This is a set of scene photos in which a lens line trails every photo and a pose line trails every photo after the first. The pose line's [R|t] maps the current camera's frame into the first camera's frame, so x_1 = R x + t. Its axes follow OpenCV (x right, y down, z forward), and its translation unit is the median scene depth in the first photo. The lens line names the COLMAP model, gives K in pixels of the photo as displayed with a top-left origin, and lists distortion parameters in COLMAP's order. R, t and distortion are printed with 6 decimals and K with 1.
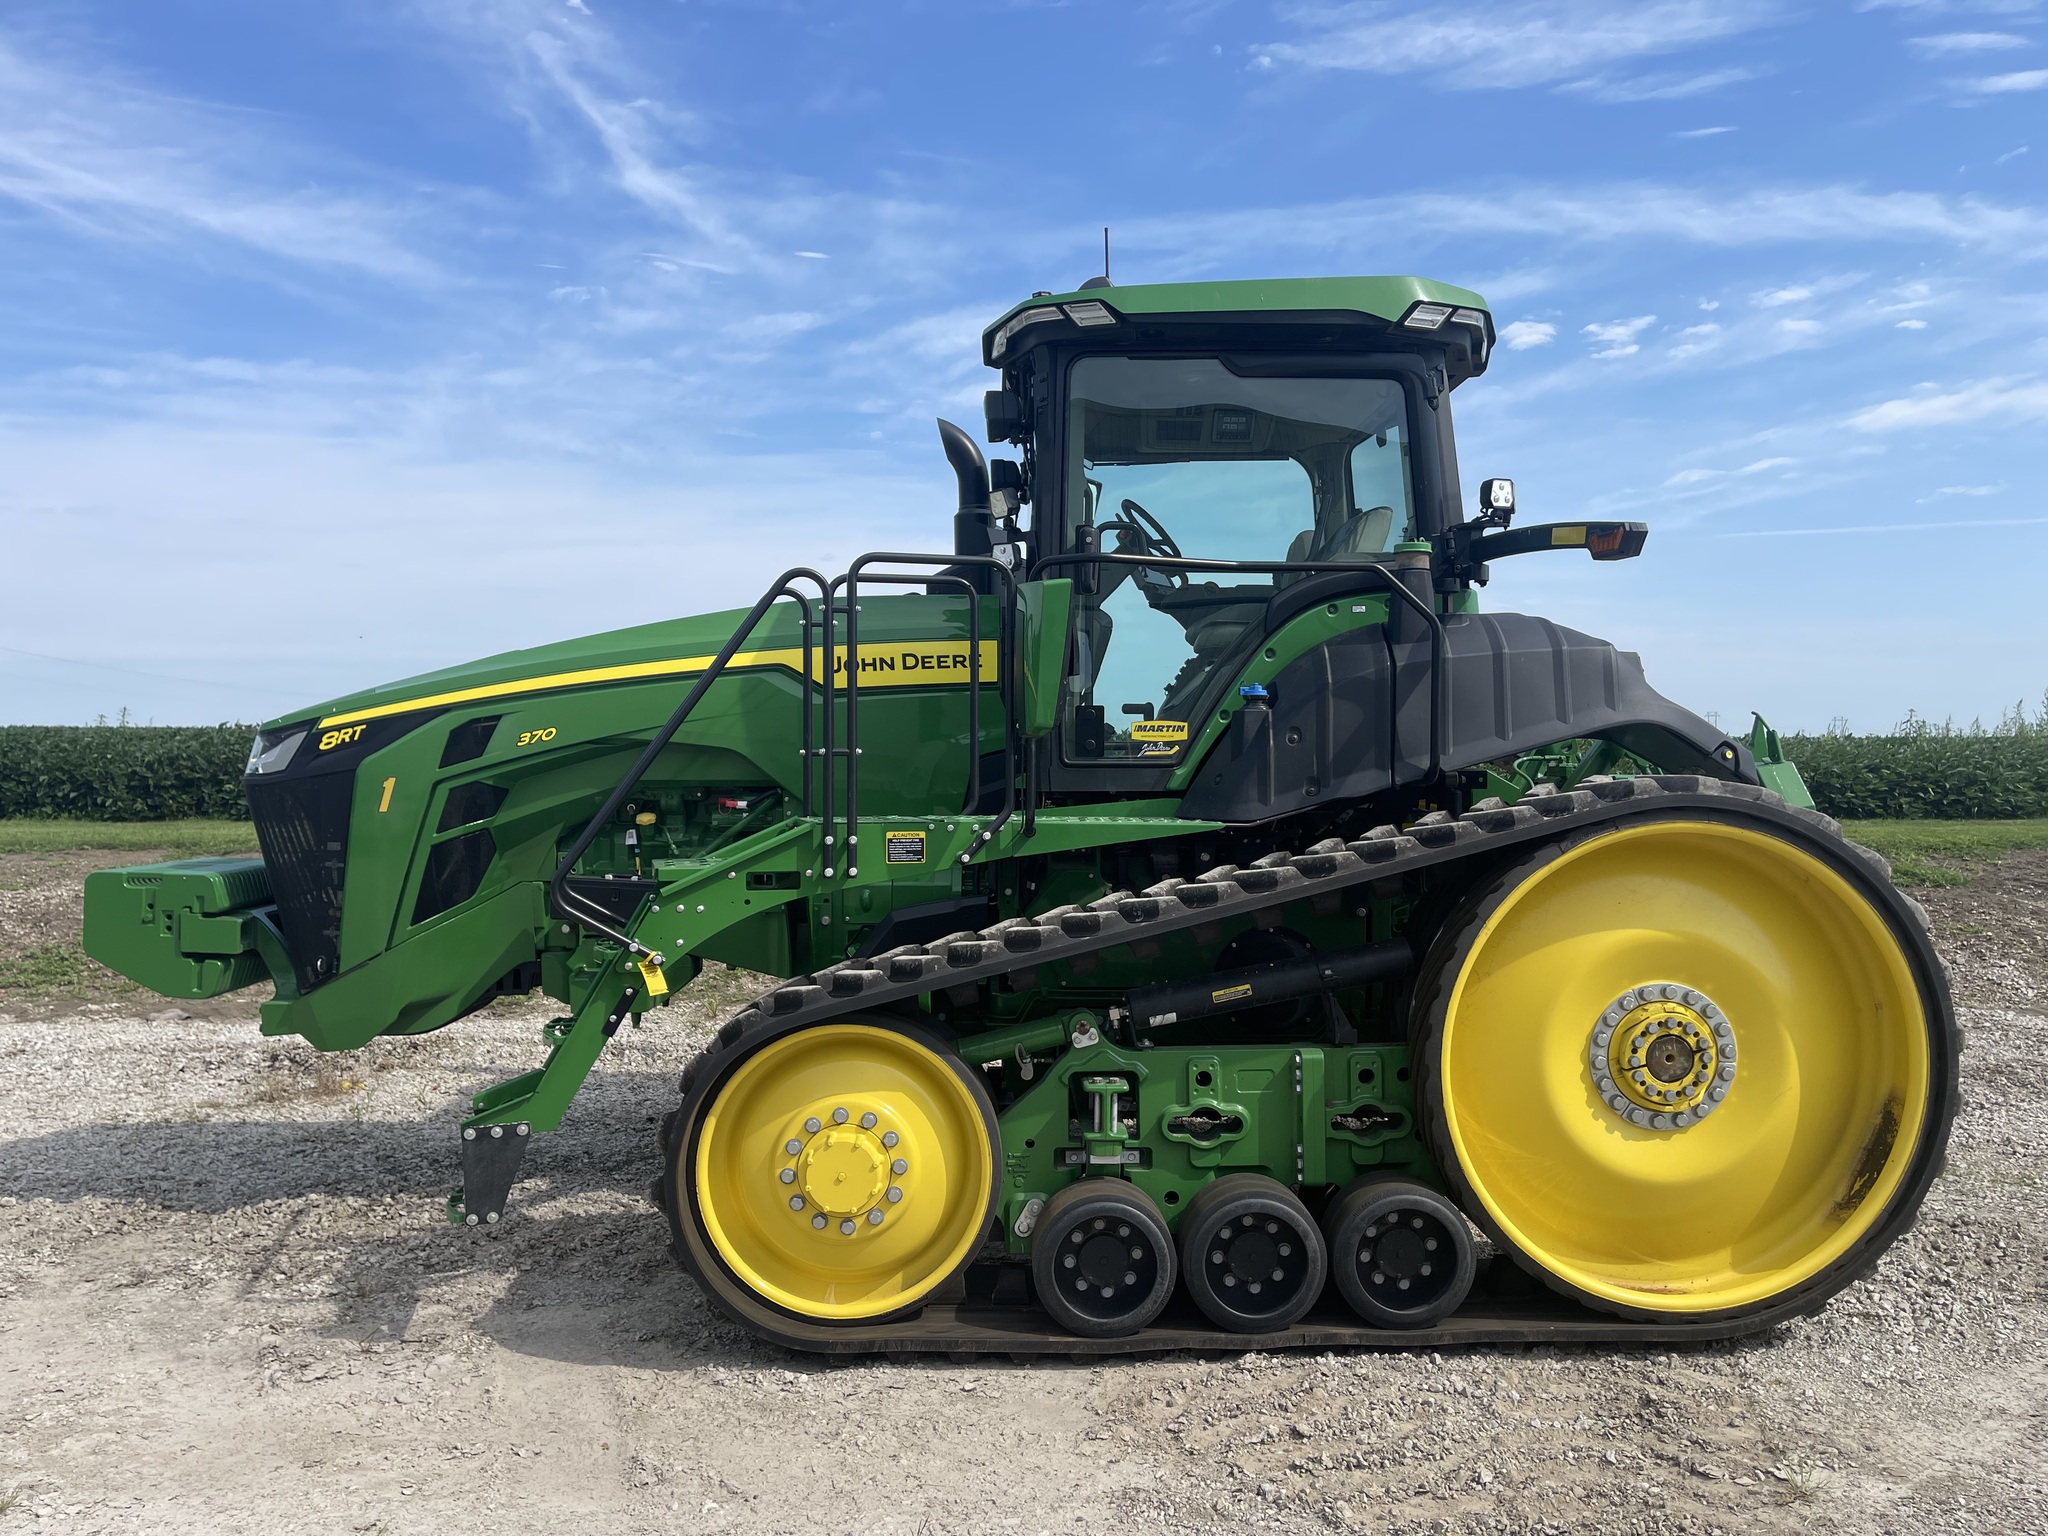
lens RADIAL K [[1503.4, 0, 1024.0], [0, 1503.4, 768.0], [0, 0, 1]] dist [-0.005757, -0.000917]
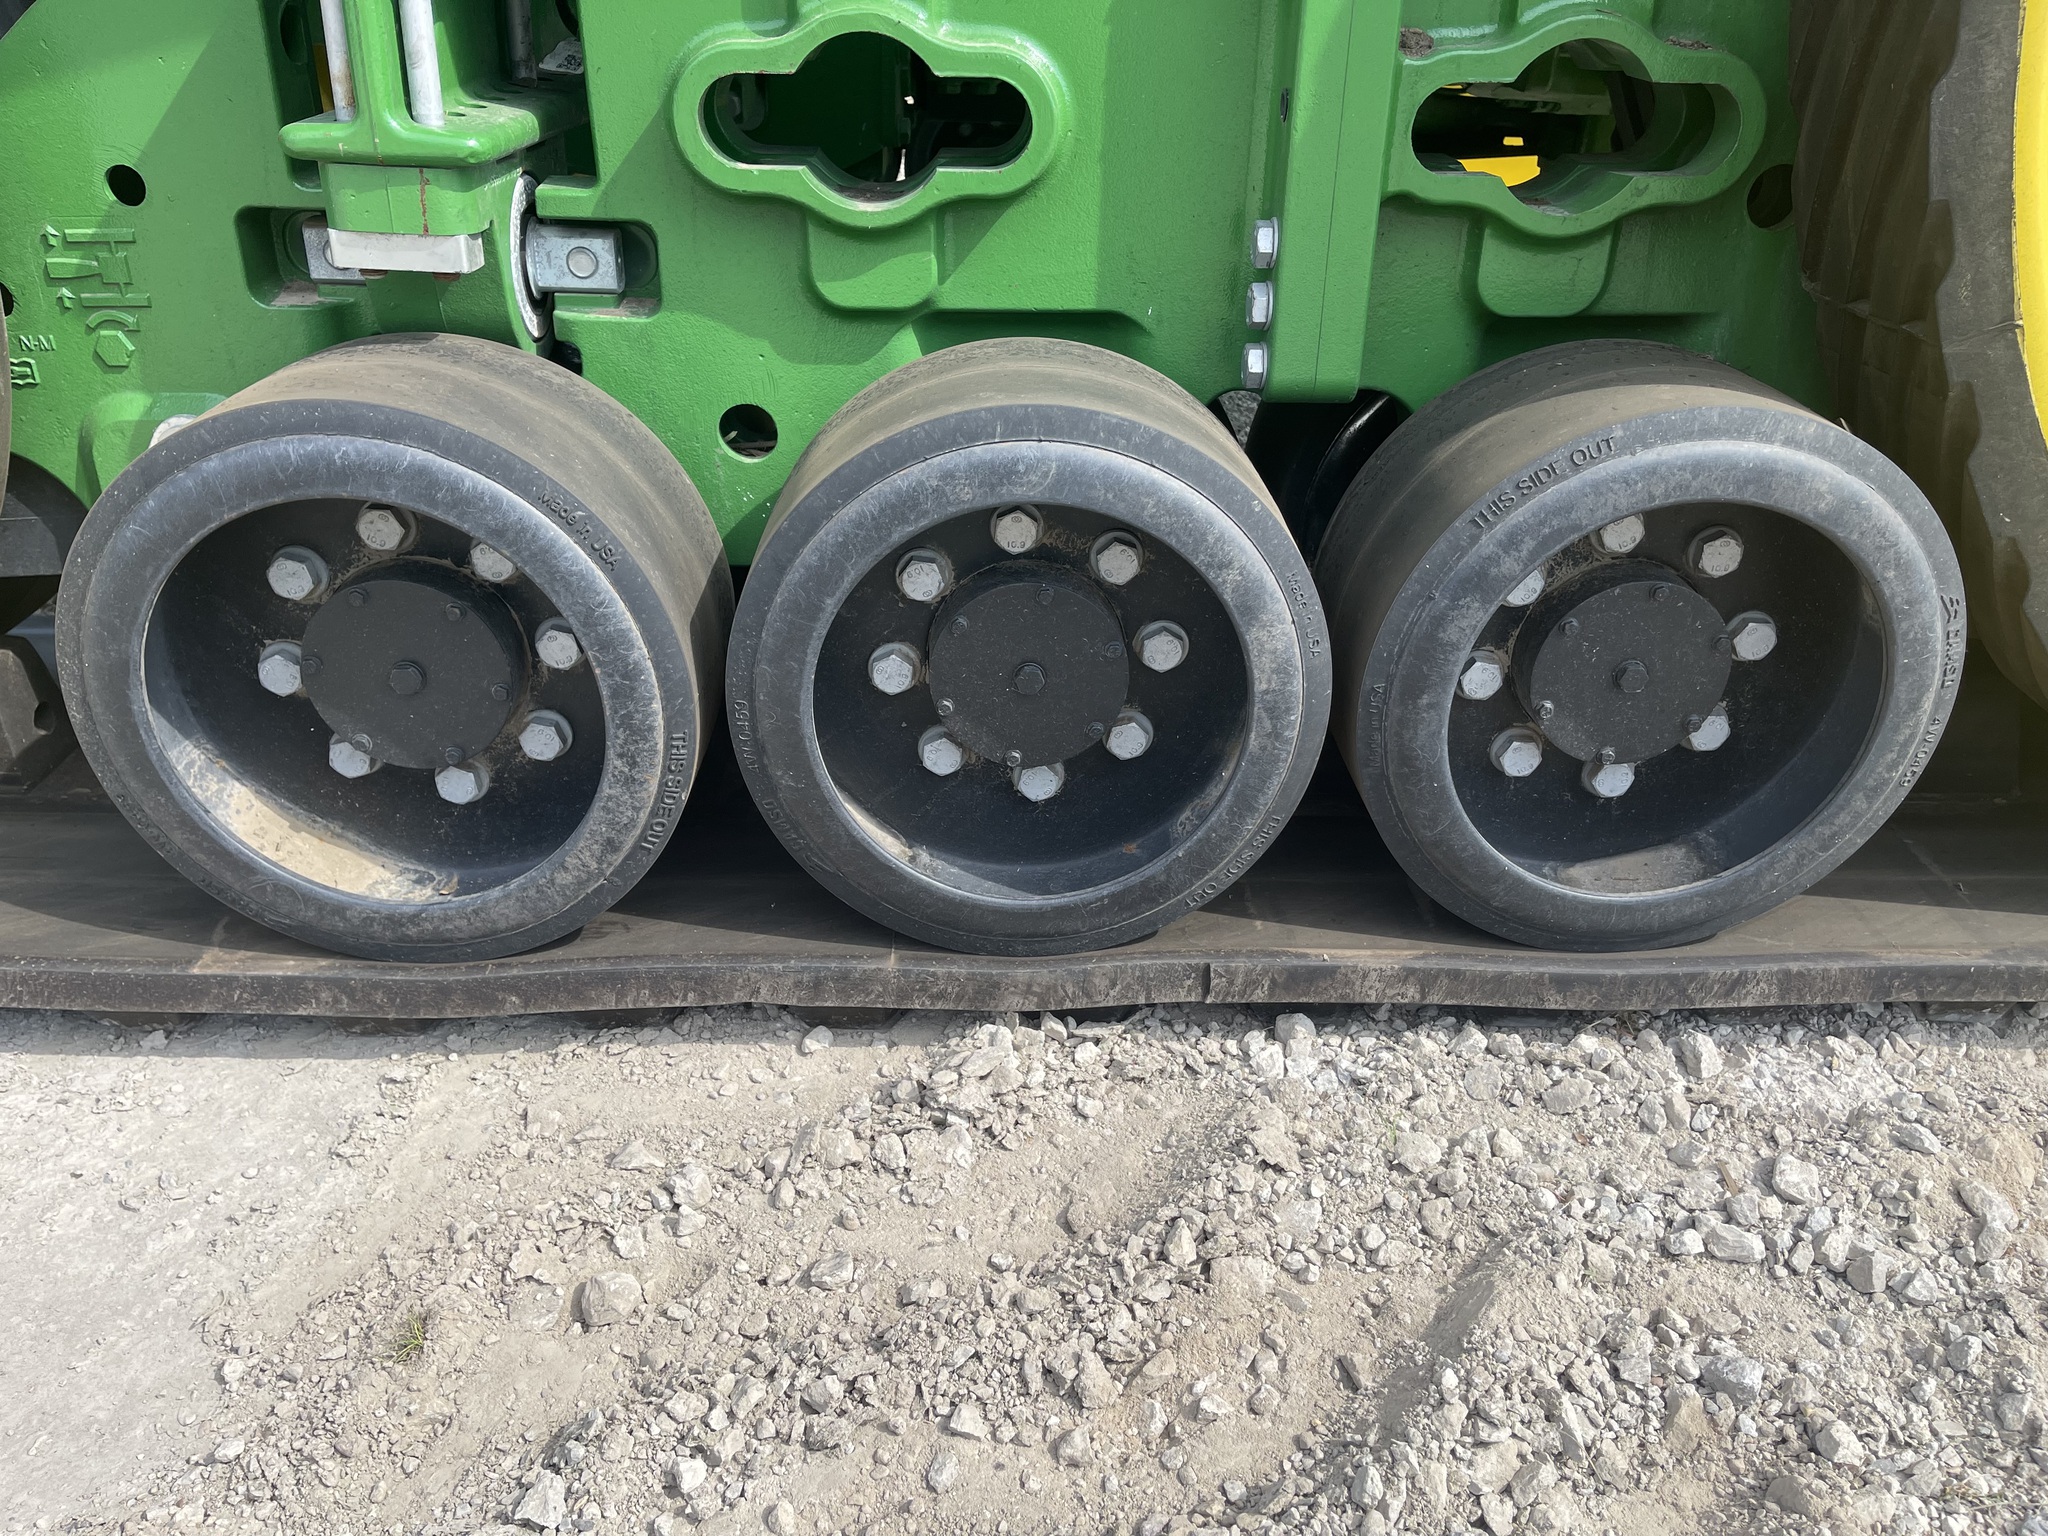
lens RADIAL K [[1554.8, 0, 1026.1], [0, 1554.8, 772.9], [0, 0, 1]] dist [0.074868, -0.094445]
pose [[0.999471, 0.020461, 0.025298, 0.141706], [-0.029828, 0.886812, 0.461167, 0.216122], [-0.012998, -0.461678, 0.886953, 0.745771]]
